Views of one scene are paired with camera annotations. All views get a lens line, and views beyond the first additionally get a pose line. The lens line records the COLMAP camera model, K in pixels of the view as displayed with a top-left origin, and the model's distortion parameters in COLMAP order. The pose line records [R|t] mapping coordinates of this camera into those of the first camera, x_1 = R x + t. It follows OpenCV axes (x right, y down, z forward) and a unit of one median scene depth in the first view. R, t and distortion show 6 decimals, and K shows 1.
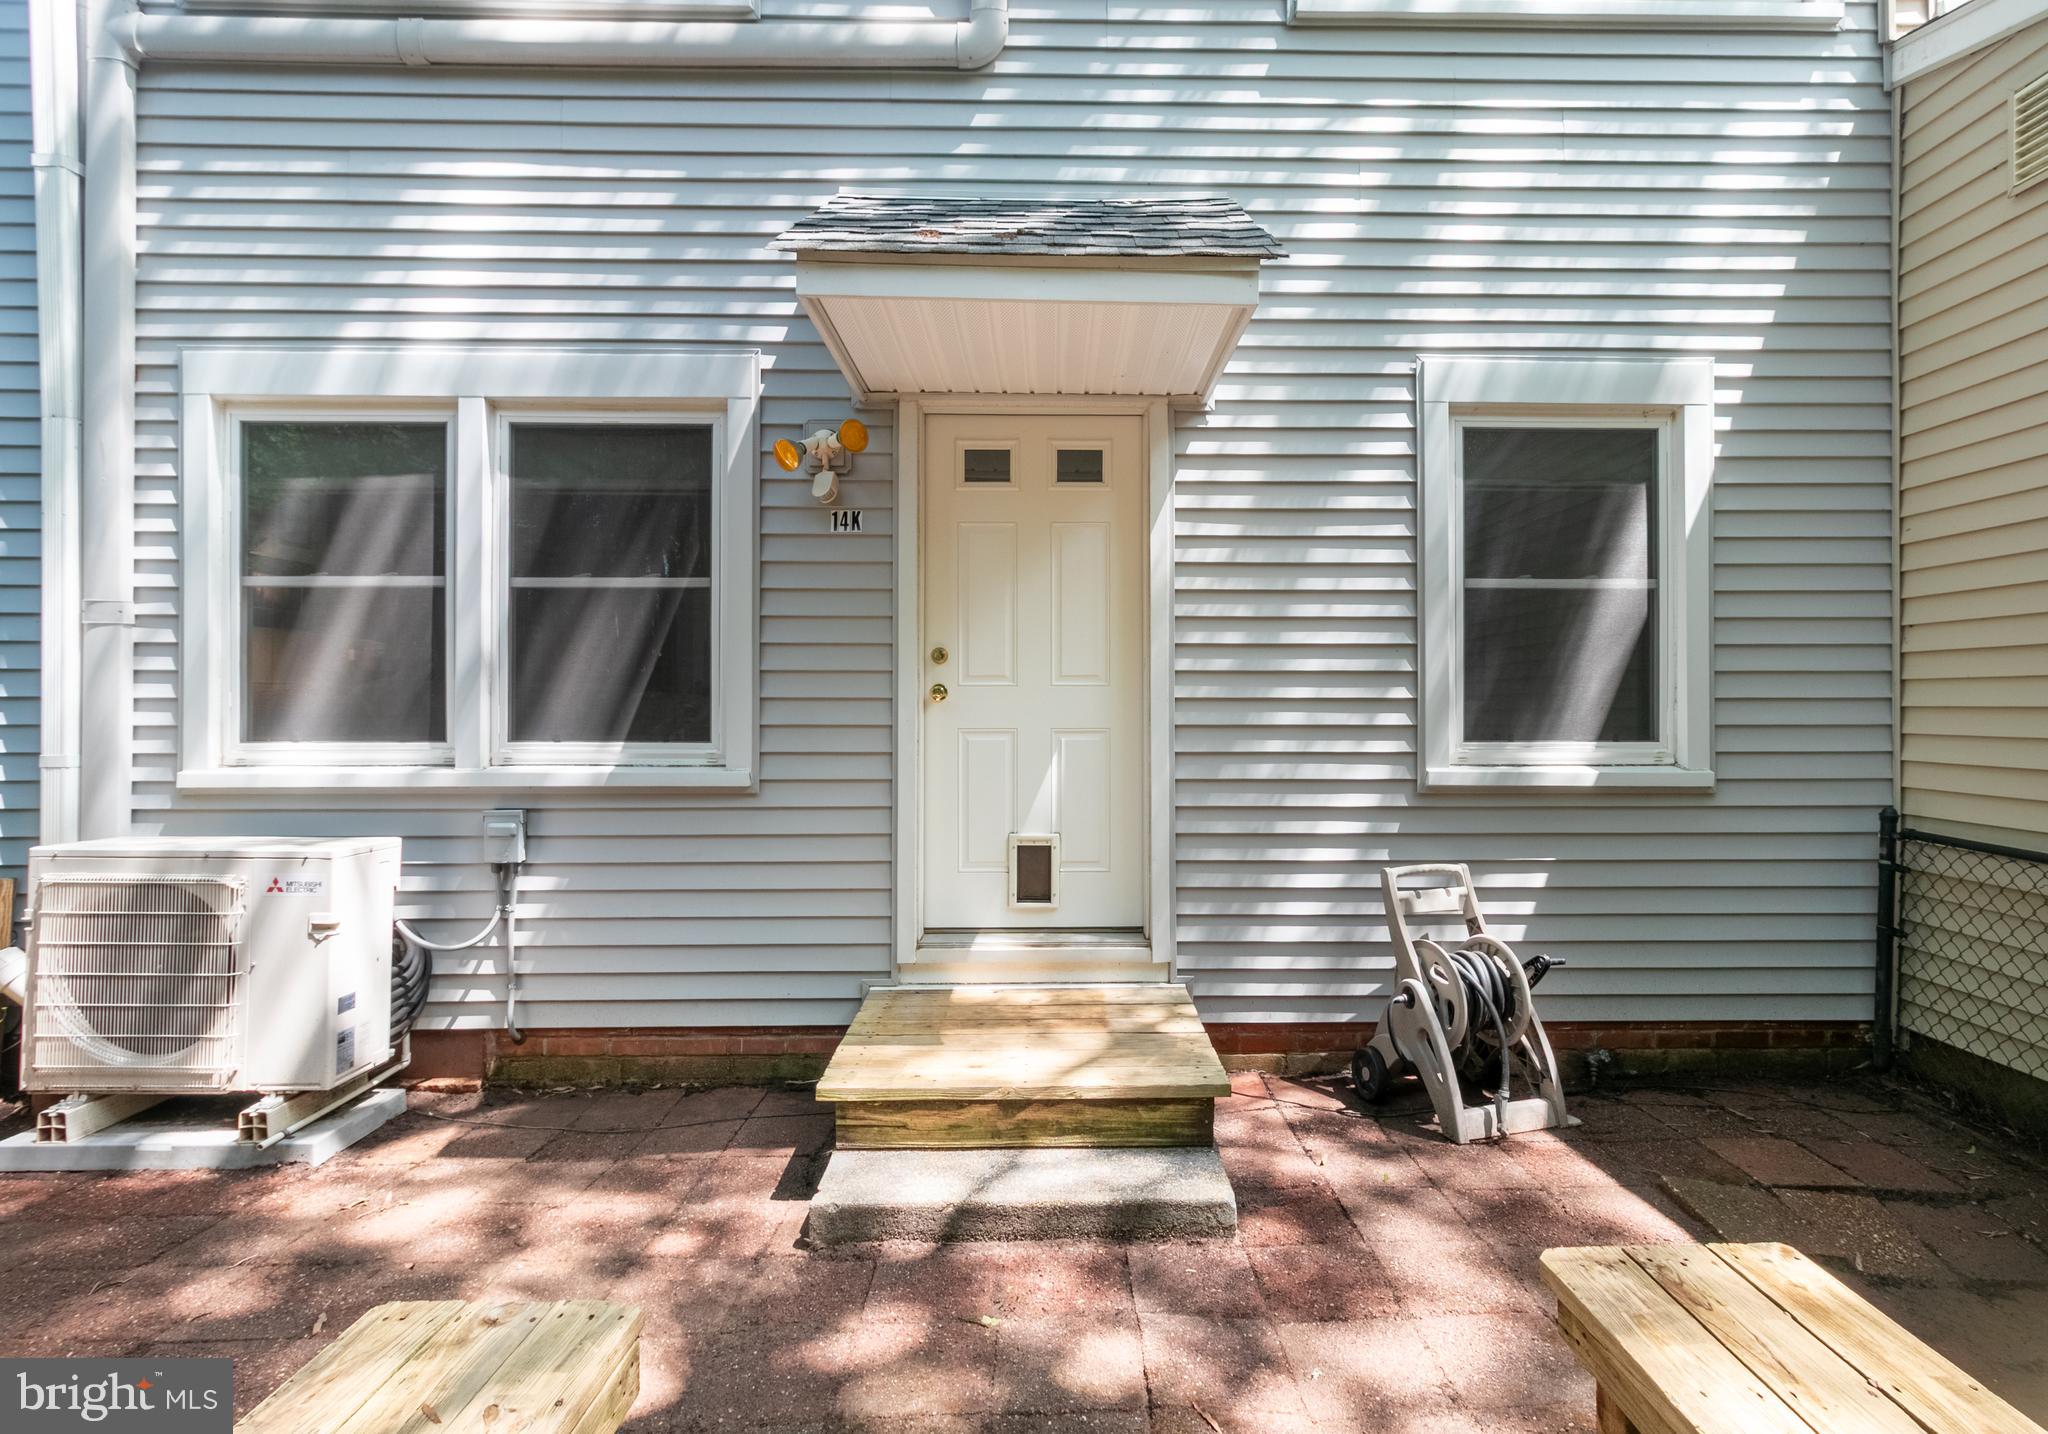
lens RADIAL K [[976.9, 0, 1035.8], [0, 976.9, 712.5], [0, 0, 1]] dist [0.007683, -0.000618]
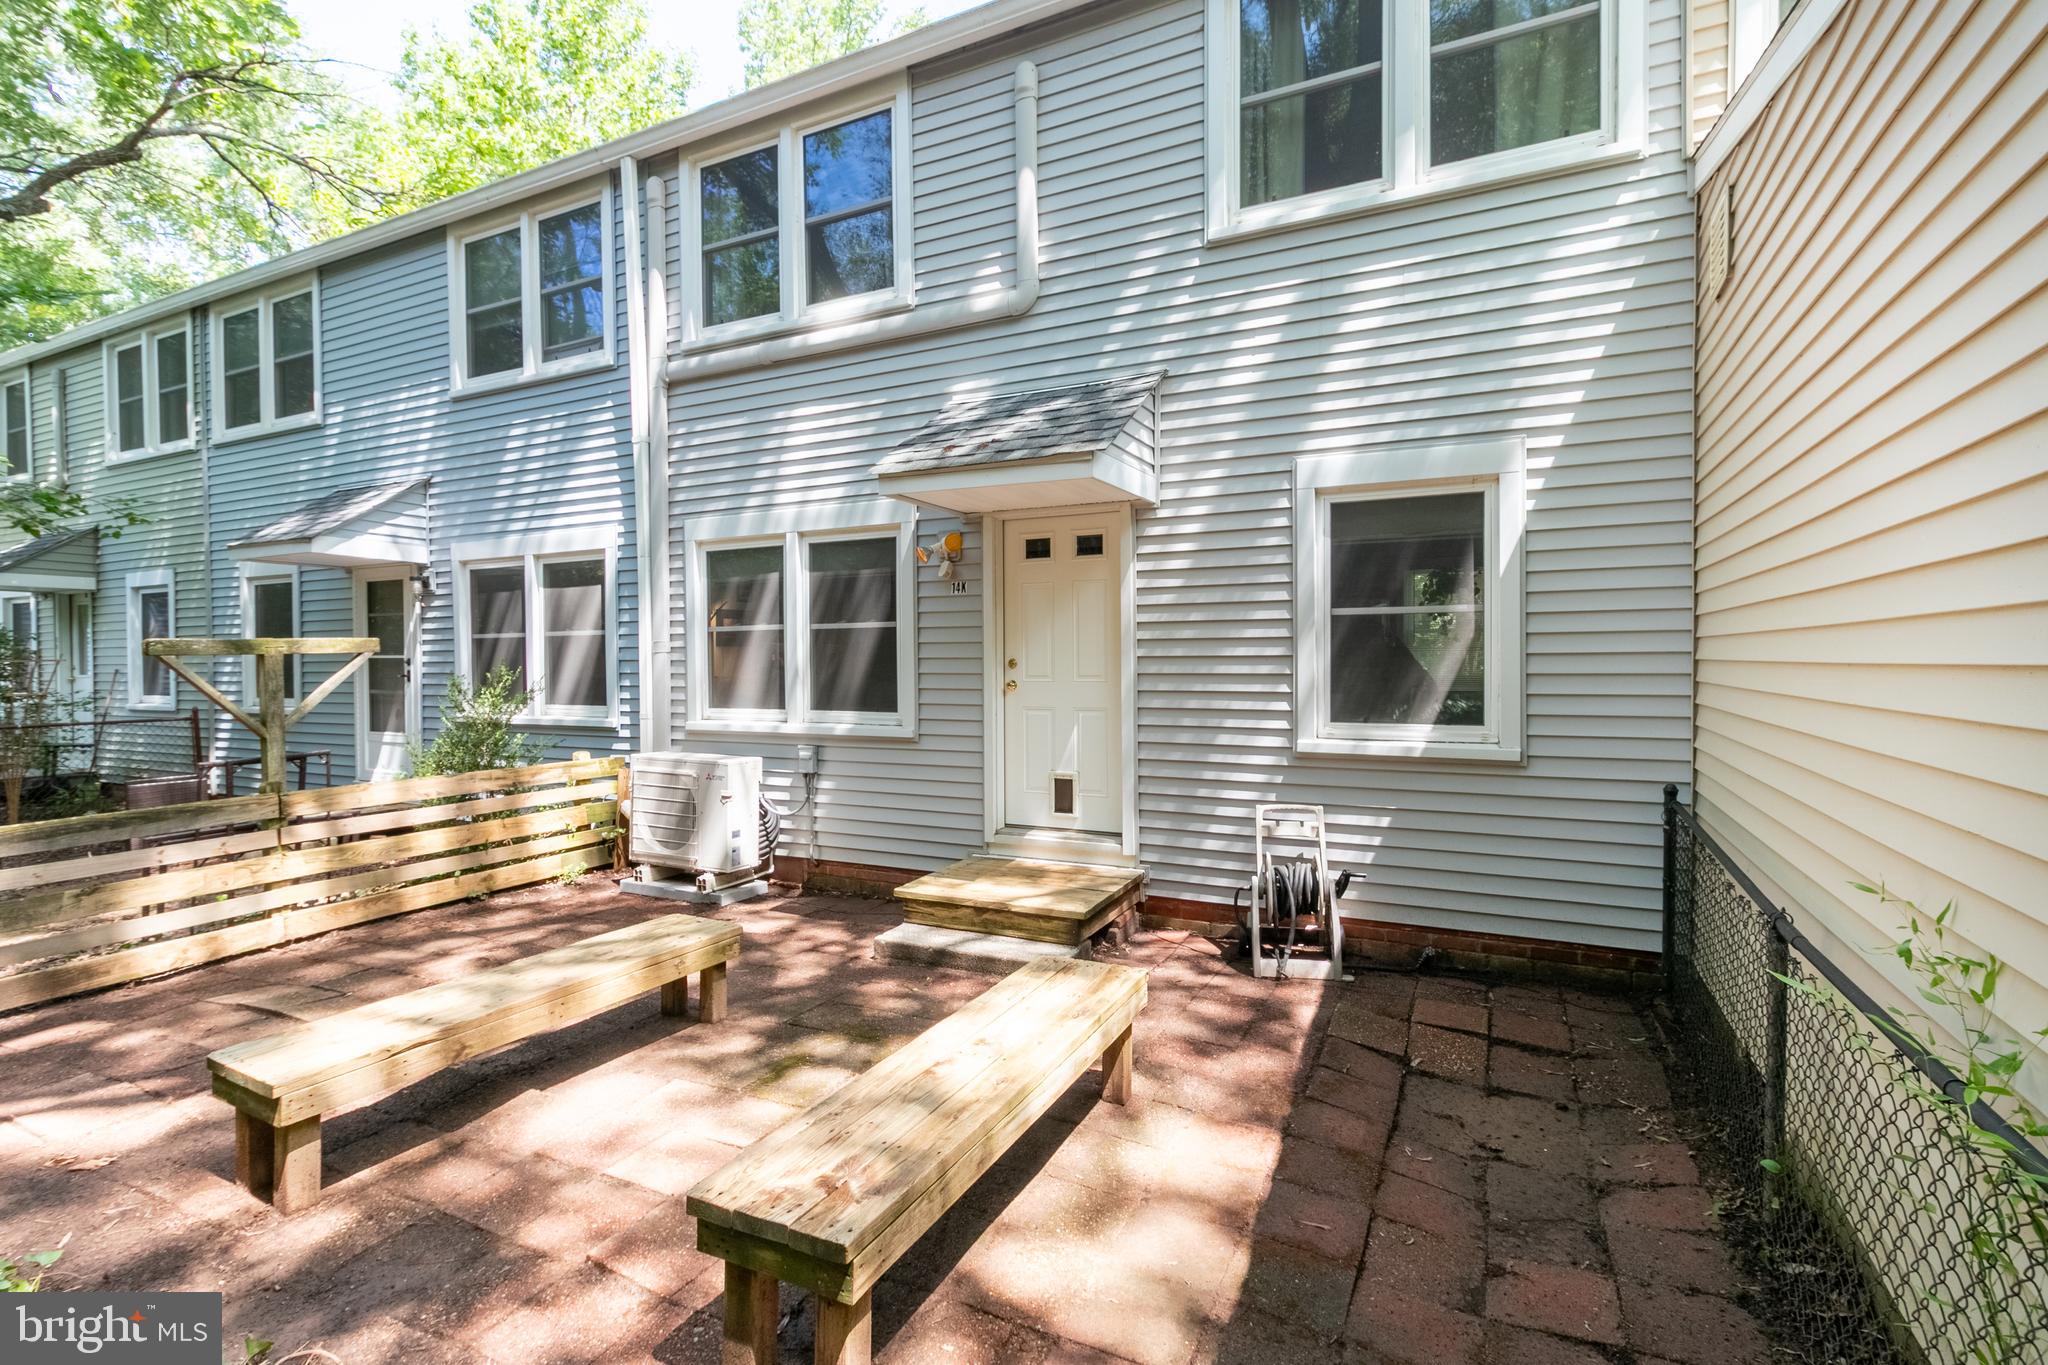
lens RADIAL K [[945.2, 0, 1022.8], [0, 945.2, 683.1], [0, 0, 1]] dist [0.011813, 0.000278]
pose [[0.885758, 0.005325, -0.464116, 0.689420], [0.006577, 0.999690, 0.024021, -0.064980], [0.464100, -0.024329, 0.885449, -0.447044]]
